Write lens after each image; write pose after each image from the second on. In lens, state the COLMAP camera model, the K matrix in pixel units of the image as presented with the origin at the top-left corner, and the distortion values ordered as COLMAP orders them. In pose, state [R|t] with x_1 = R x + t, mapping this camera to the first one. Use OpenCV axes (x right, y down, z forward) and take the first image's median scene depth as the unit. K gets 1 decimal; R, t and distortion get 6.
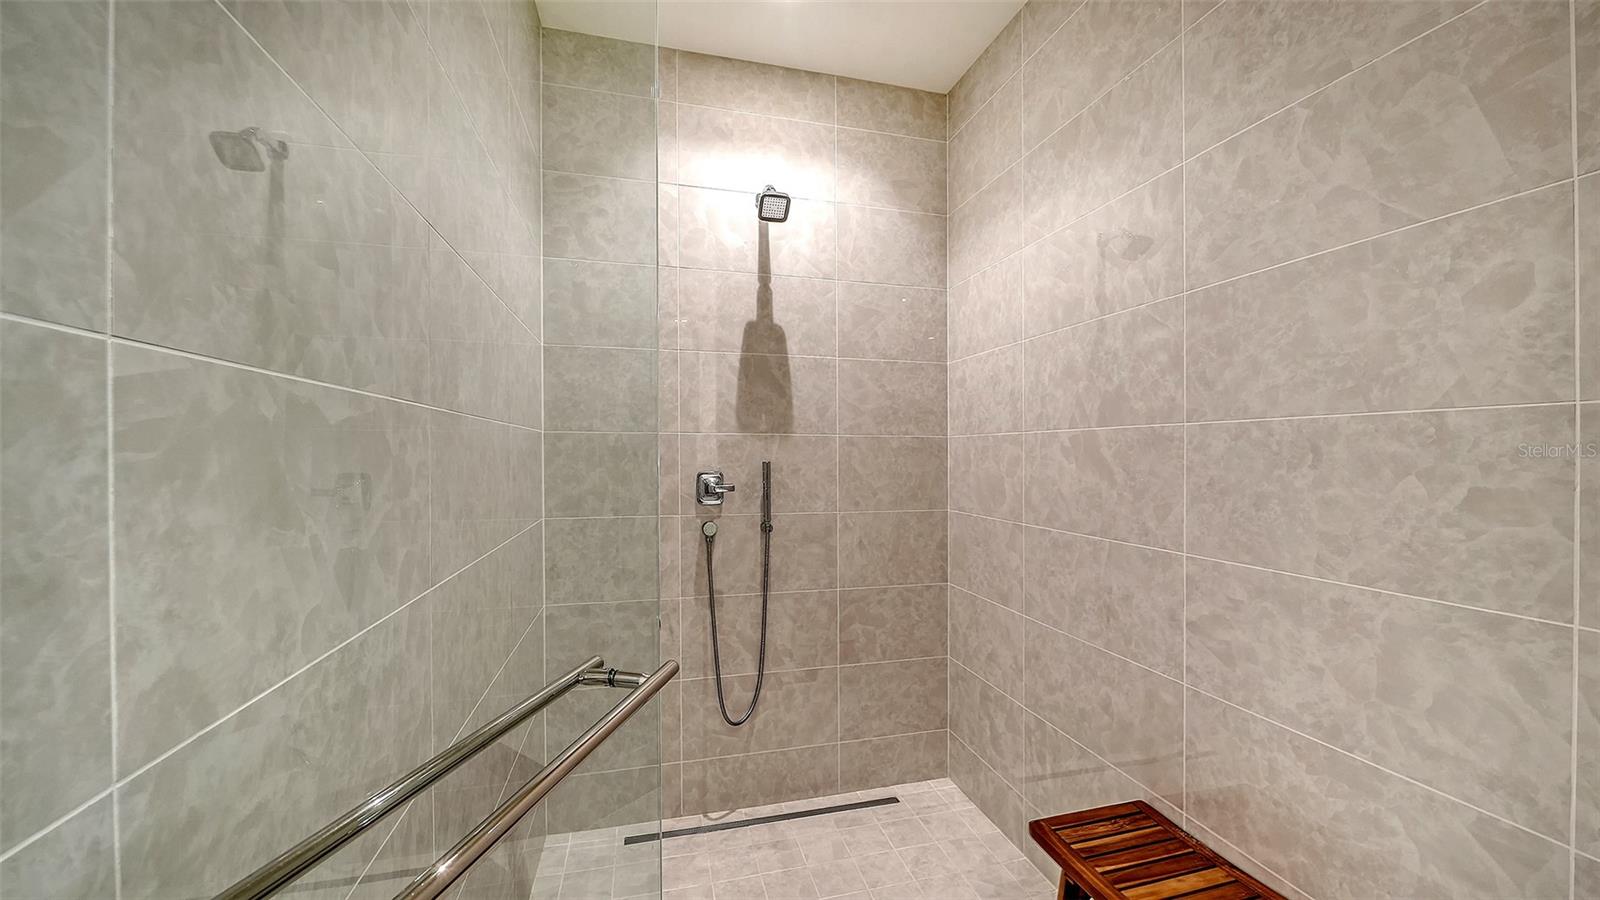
lens RADIAL K [[588.5, 0, 804.7], [0, 588.5, 450.2], [0, 0, 1]] dist [-0.004507, -0.000756]
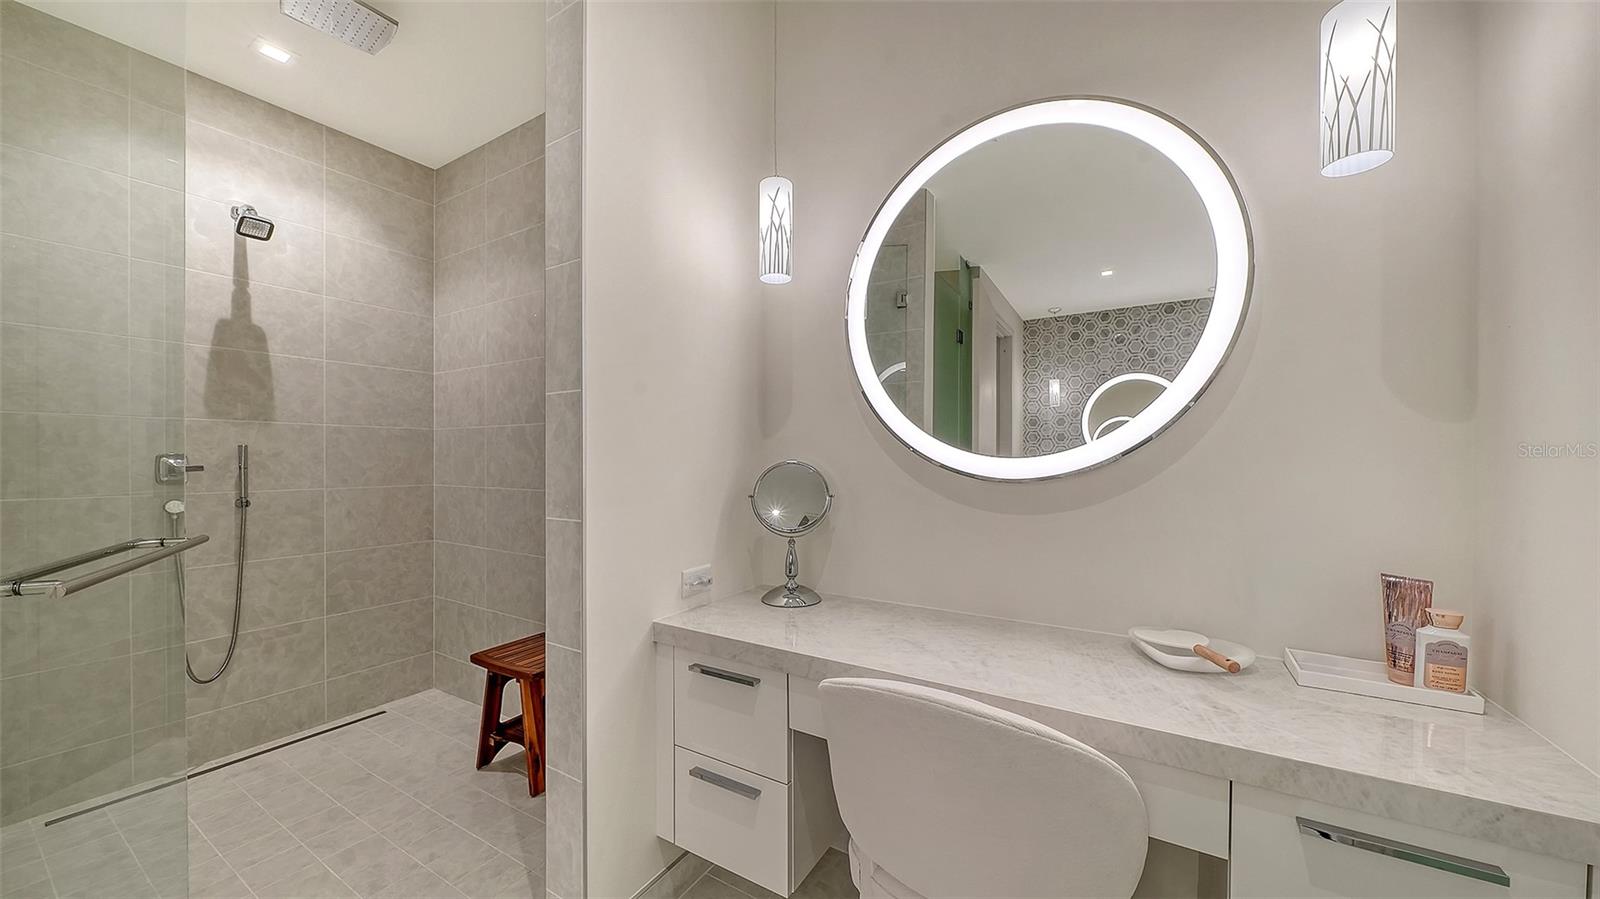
lens RADIAL K [[561.6, 0, 799.4], [0, 561.6, 453.5], [0, 0, 1]] dist [-0.003456, -0.000736]
pose [[0.727648, 0.002922, 0.685945, -0.023779], [-0.002770, 0.999995, -0.001322, 0.033195], [-0.685945, -0.000938, 0.727652, -0.506167]]
